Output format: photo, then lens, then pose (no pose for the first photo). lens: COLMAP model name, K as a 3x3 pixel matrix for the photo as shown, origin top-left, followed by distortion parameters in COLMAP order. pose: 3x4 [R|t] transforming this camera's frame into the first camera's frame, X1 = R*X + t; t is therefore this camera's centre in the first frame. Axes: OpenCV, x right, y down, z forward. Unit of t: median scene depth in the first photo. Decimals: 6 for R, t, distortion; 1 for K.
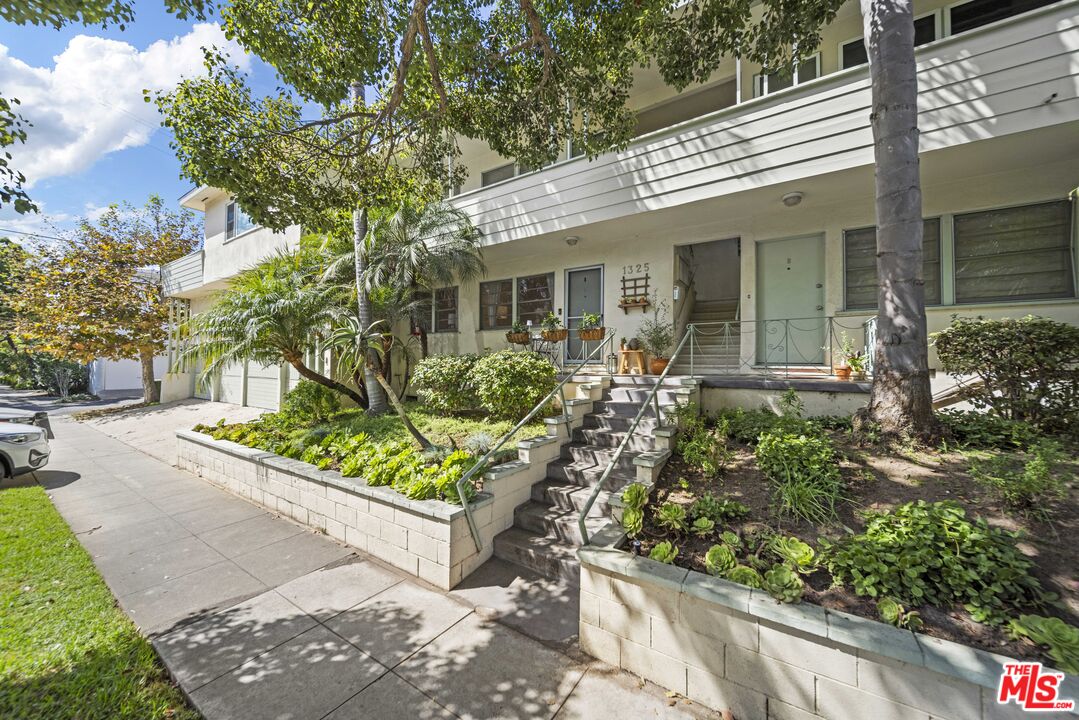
lens RADIAL K [[458.3, 0, 533.2], [0, 458.3, 358.4], [0, 0, 1]] dist [0.001034, 0.000437]
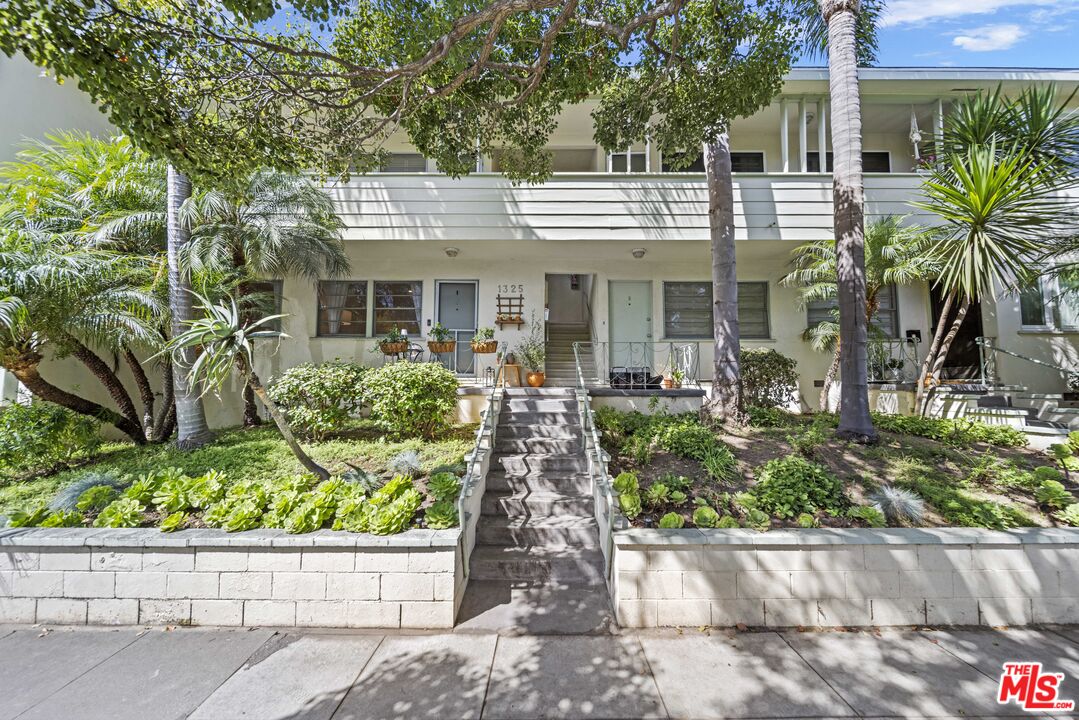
lens RADIAL K [[466.4, 0, 539.5], [0, 466.4, 360.0], [0, 0, 1]] dist [-0.000754, -0.000222]
pose [[0.777212, 0.032850, 0.628381, -0.430033], [-0.000191, 0.998649, -0.051971, 0.029470], [-0.629239, 0.040273, 0.776168, 0.126001]]
